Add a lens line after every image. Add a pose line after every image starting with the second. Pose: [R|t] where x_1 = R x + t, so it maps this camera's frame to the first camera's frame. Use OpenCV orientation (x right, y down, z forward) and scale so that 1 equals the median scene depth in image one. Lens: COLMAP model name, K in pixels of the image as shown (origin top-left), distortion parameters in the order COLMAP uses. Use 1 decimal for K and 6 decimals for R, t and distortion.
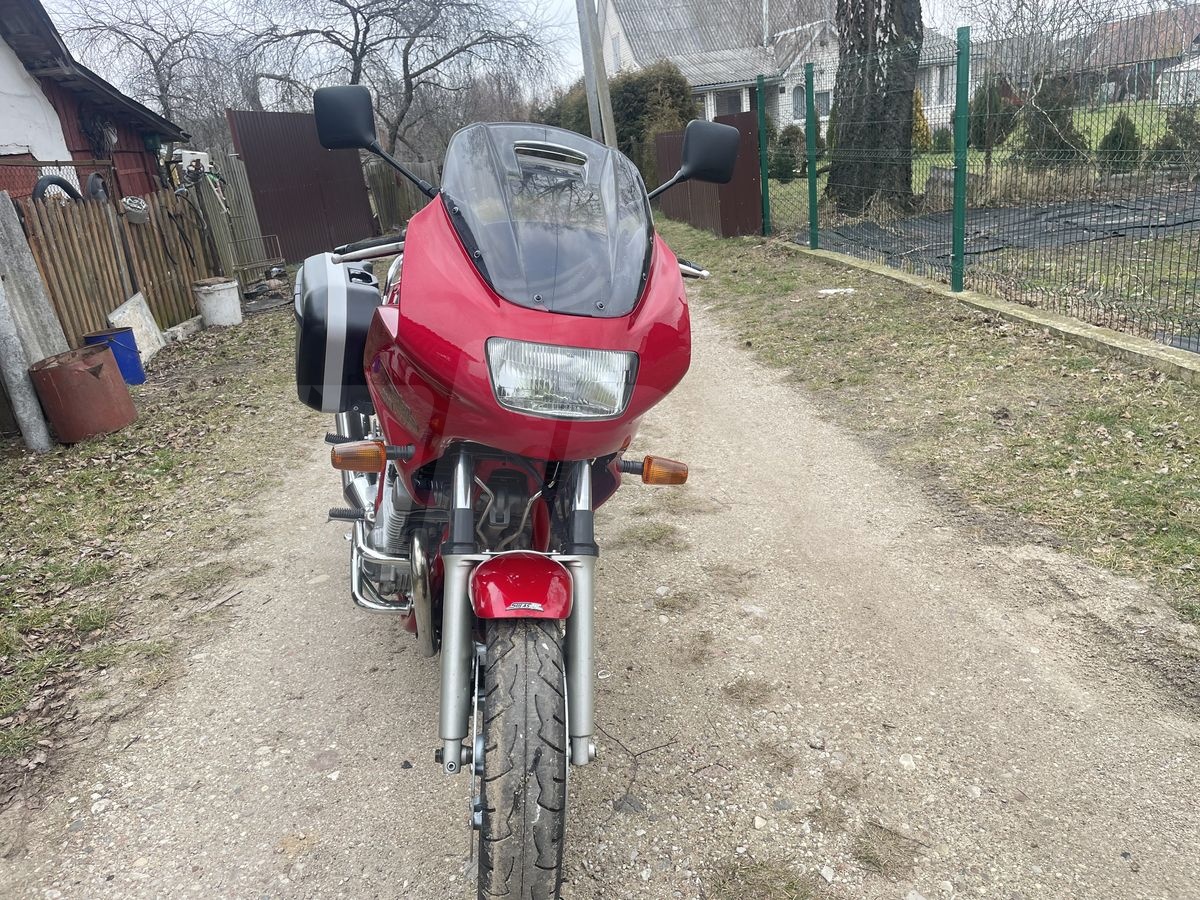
lens RADIAL K [[902.5, 0, 607.8], [0, 902.5, 456.9], [0, 0, 1]] dist [0.088282, -0.114813]
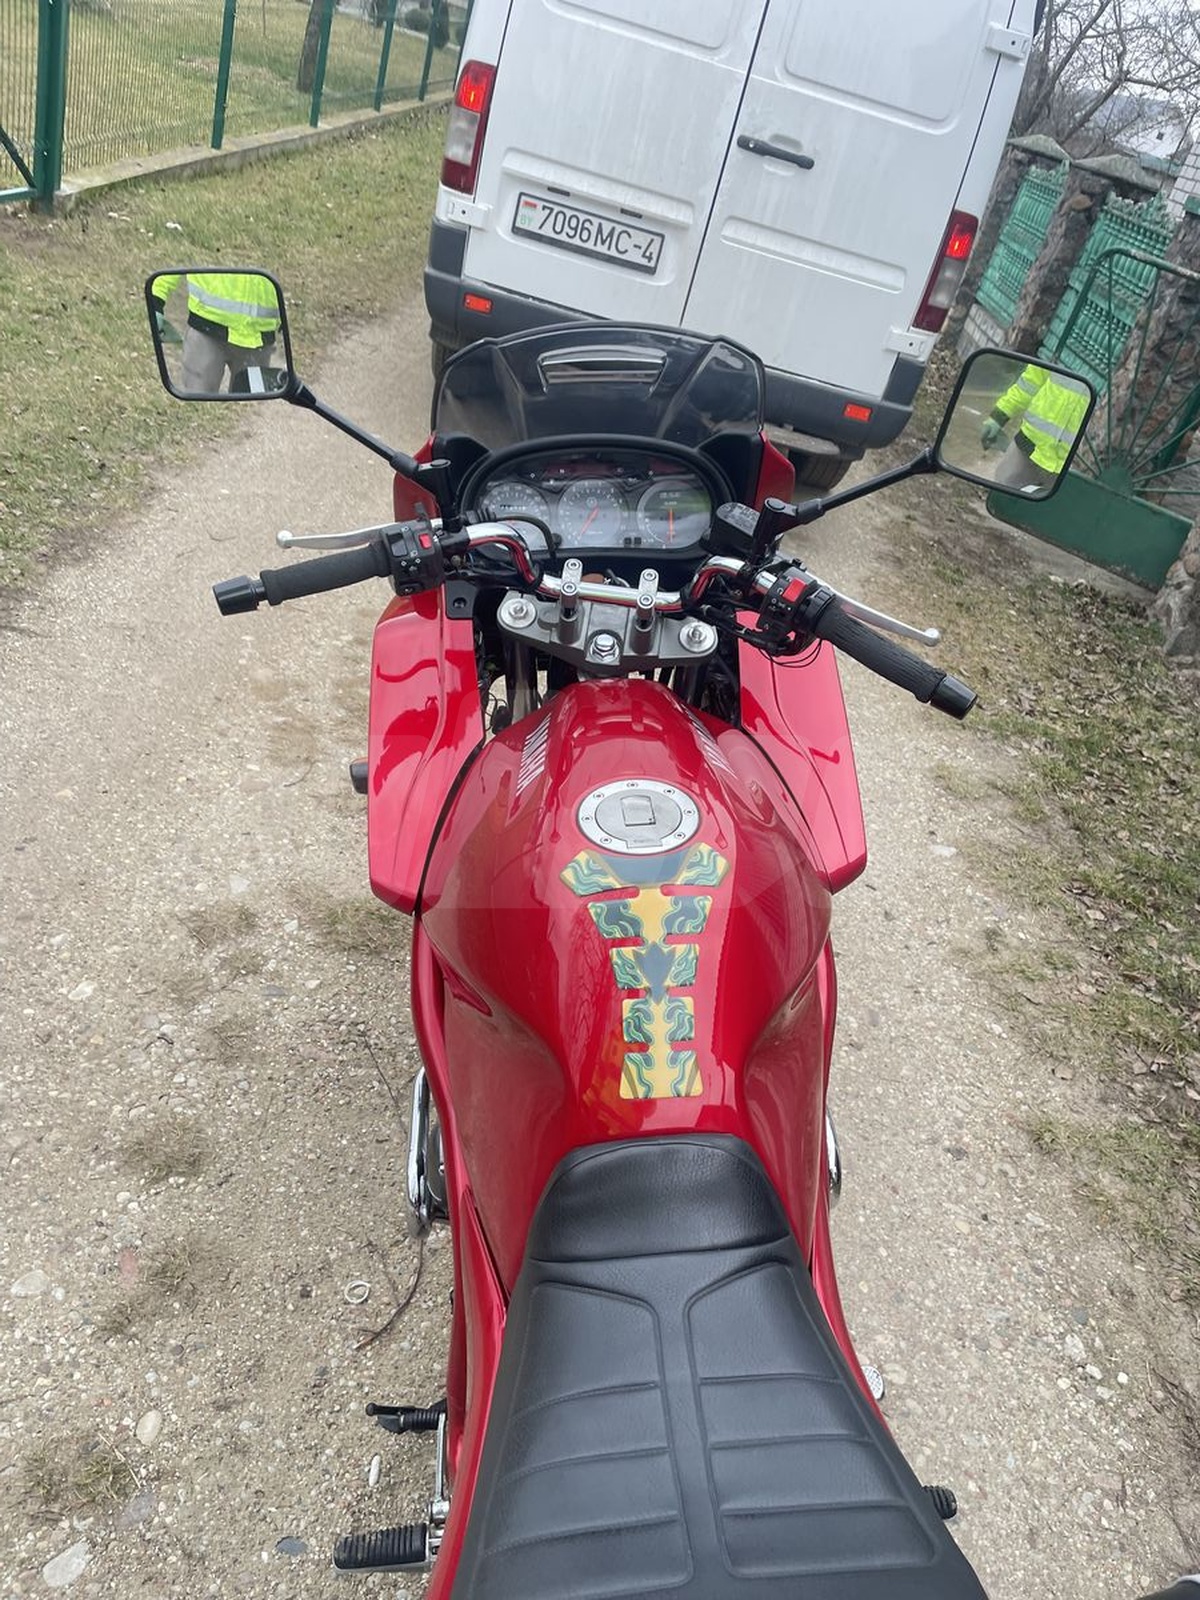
lens RADIAL K [[1203.1, 0, 620.0], [0, 1203.1, 820.9], [0, 0, 1]] dist [0.098008, -0.123252]
pose [[-0.967711, -0.241839, 0.071053, -0.163204], [-0.098891, 0.623552, 0.775502, -0.611339], [-0.231852, 0.743436, -0.627334, 1.381451]]
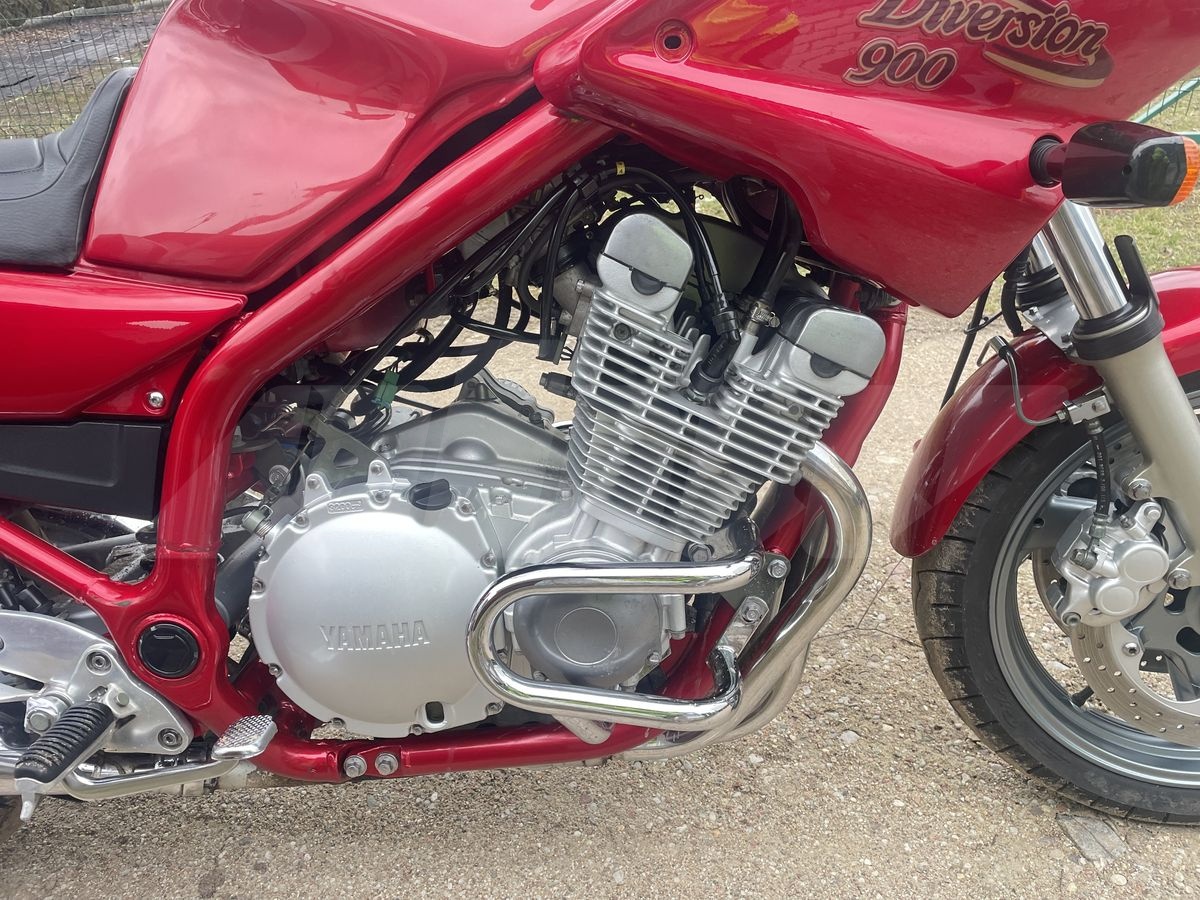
lens RADIAL K [[902.5, 0, 607.8], [0, 902.5, 456.9], [0, 0, 1]] dist [0.088282, -0.114813]
pose [[0.275100, -0.410237, 0.869497, -0.559808], [0.336068, 0.888372, 0.312815, -0.067139], [-0.900765, 0.206155, 0.382259, 0.856400]]
